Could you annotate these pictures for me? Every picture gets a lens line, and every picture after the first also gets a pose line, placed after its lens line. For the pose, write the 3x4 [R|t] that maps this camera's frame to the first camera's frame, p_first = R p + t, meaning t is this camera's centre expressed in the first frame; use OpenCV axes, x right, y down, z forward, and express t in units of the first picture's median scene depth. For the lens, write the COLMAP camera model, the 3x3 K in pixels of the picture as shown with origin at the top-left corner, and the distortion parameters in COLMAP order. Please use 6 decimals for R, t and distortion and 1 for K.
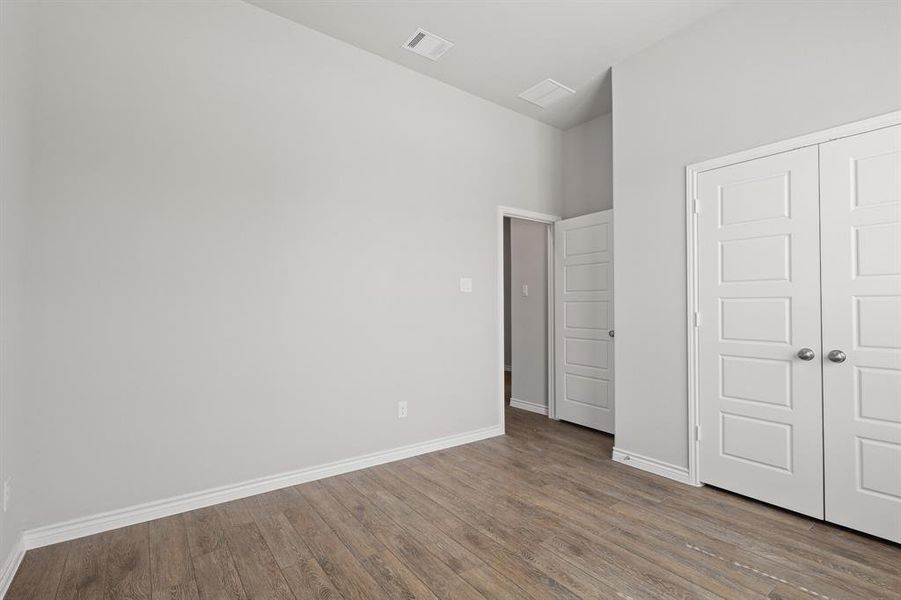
lens RADIAL K [[426.0, 0, 453.5], [0, 426.0, 301.6], [0, 0, 1]] dist [-0.000189, -0.000163]
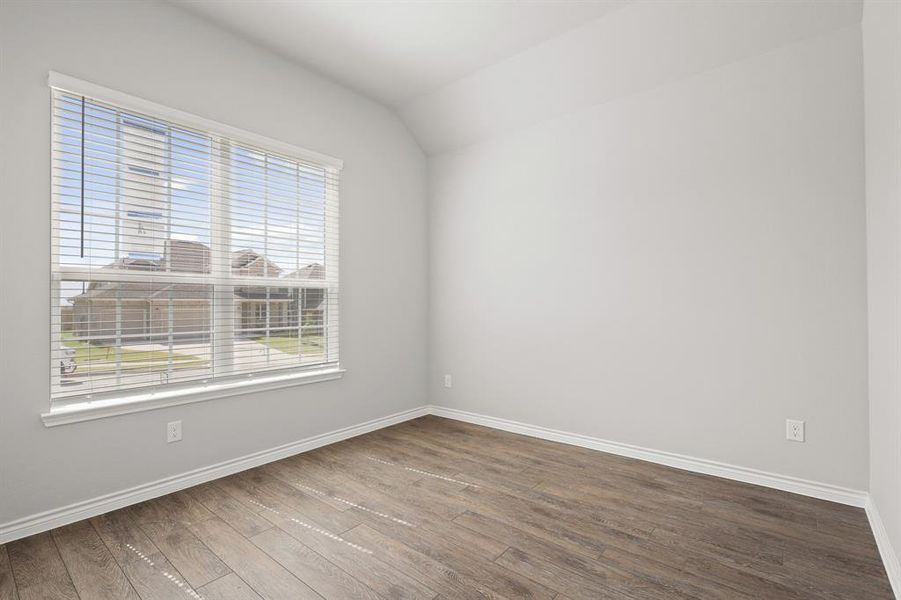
lens RADIAL K [[426.0, 0, 453.3], [0, 426.0, 301.6], [0, 0, 1]] dist [-0.000189, -0.000163]
pose [[-0.973339, 0.001476, -0.229365, 0.361608], [0.005920, 0.999808, -0.018692, 0.025044], [0.229294, -0.019552, -0.973161, 1.818462]]
